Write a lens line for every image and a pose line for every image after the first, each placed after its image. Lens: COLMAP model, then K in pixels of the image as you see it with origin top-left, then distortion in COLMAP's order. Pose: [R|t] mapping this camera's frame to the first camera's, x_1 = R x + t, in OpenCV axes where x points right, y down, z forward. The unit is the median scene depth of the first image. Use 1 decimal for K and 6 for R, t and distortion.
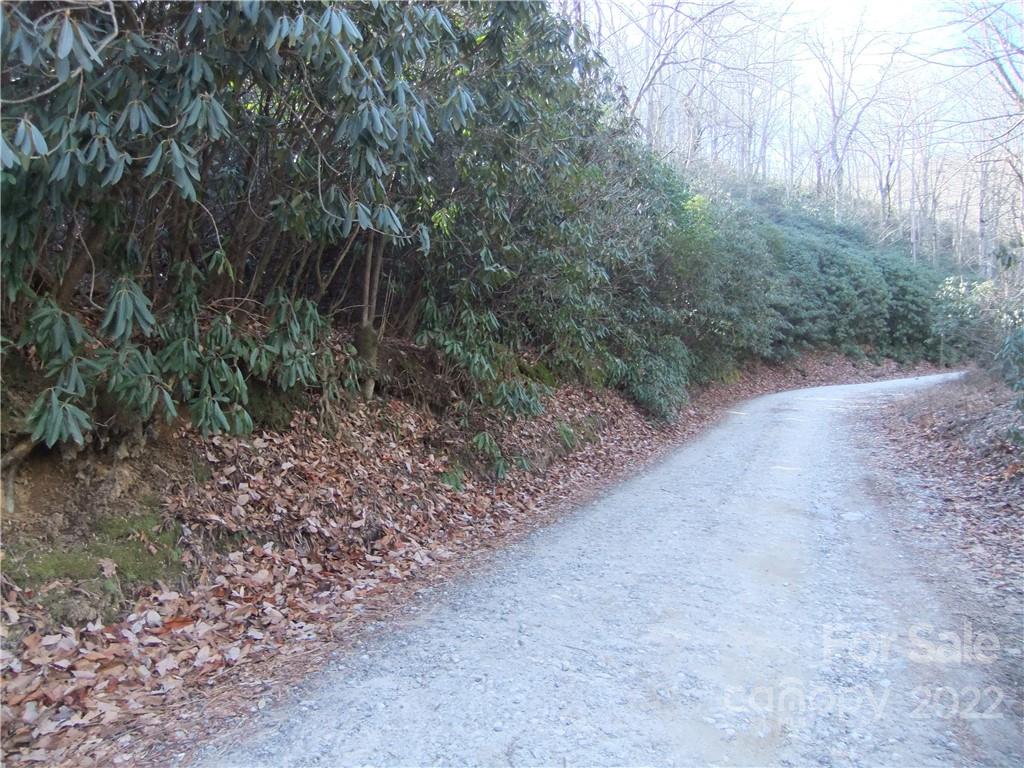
lens RADIAL K [[775.6, 0, 500.8], [0, 775.6, 385.9], [0, 0, 1]] dist [-0.077209, 0.072312]
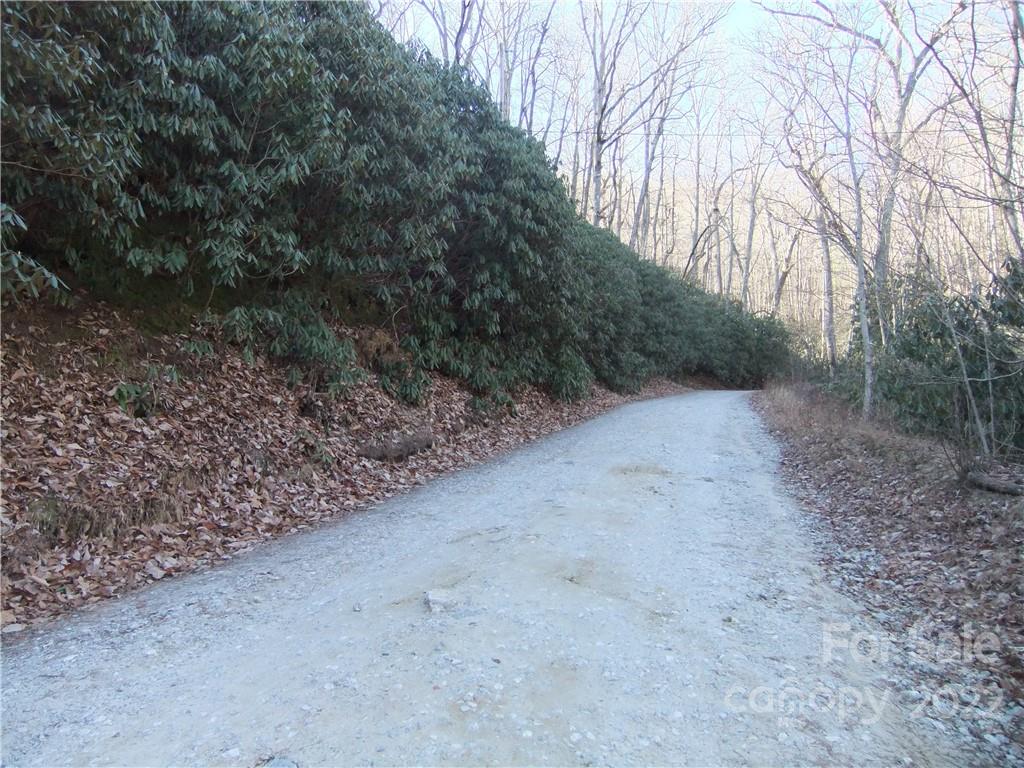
lens RADIAL K [[775.6, 0, 500.8], [0, 775.6, 385.9], [0, 0, 1]] dist [-0.077209, 0.072312]
pose [[0.849965, 0.043160, 0.525068, 2.217951], [-0.048074, 0.998835, -0.004283, -0.199609], [-0.524641, -0.021602, 0.851049, 4.412128]]
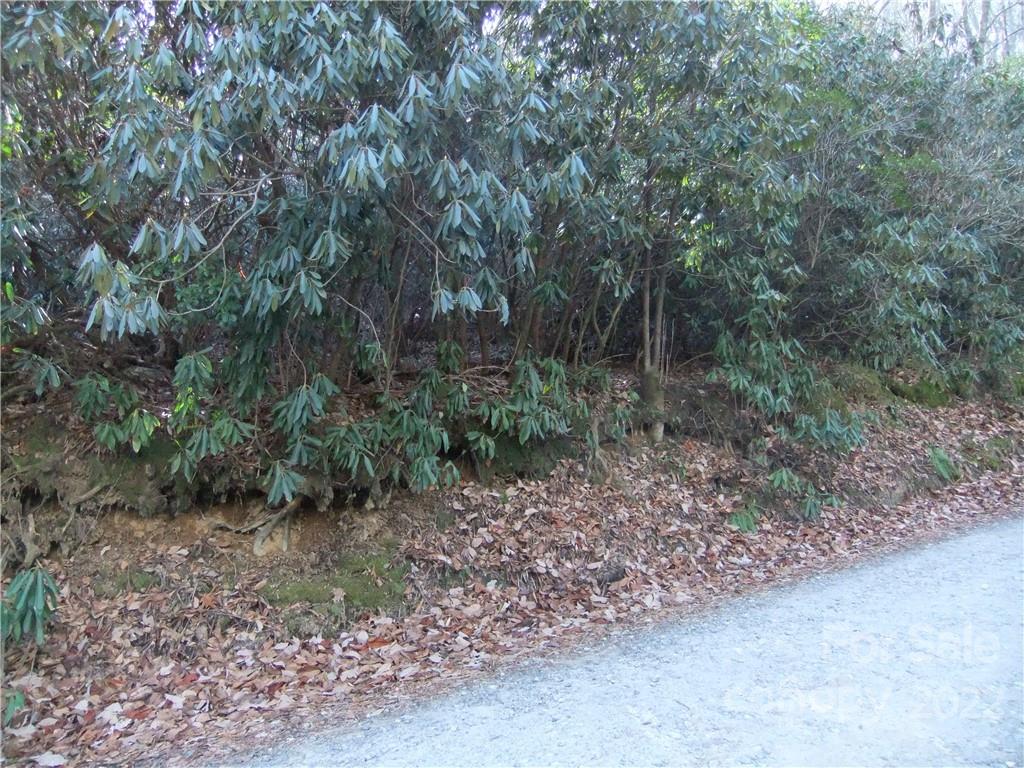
lens RADIAL K [[775.6, 0, 500.8], [0, 775.6, 385.9], [0, 0, 1]] dist [-0.077209, 0.072312]
pose [[0.813146, -0.101392, -0.573161, 0.249875], [0.076549, 0.994787, -0.067378, -0.003530], [0.577004, 0.010914, 0.816668, 0.042932]]
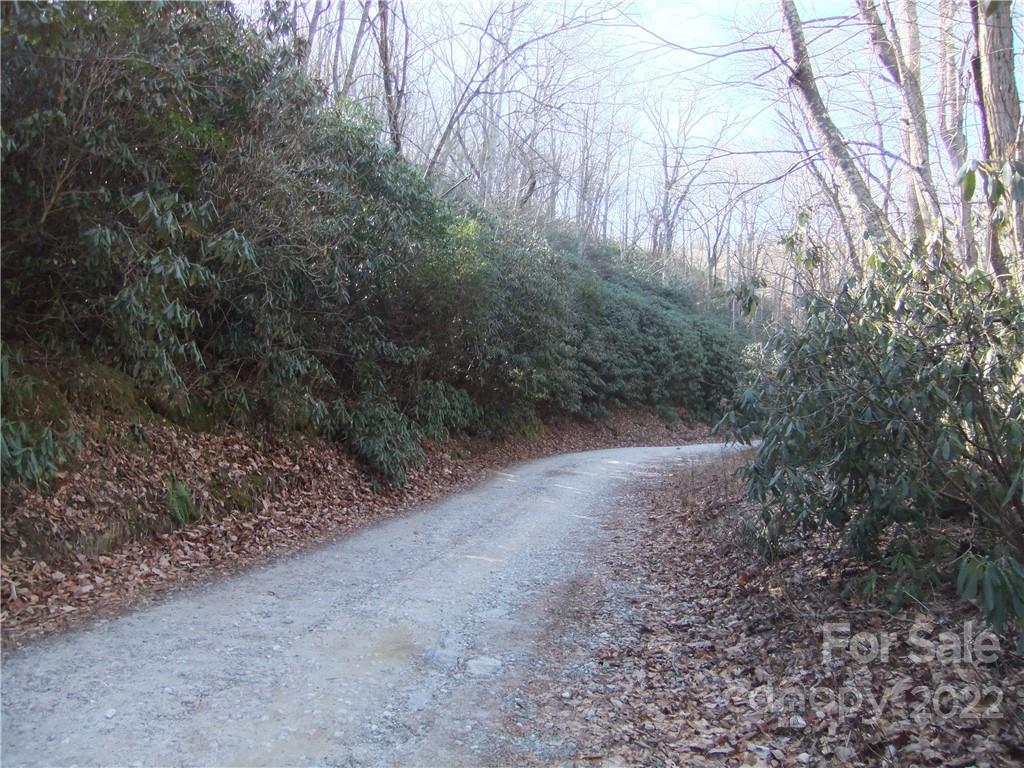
lens RADIAL K [[775.6, 0, 500.8], [0, 775.6, 385.9], [0, 0, 1]] dist [-0.077209, 0.072312]
pose [[0.979328, 0.070609, 0.189553, 0.325890], [-0.059521, 0.996201, -0.063570, -0.021453], [-0.193322, 0.050973, 0.979810, 0.341546]]
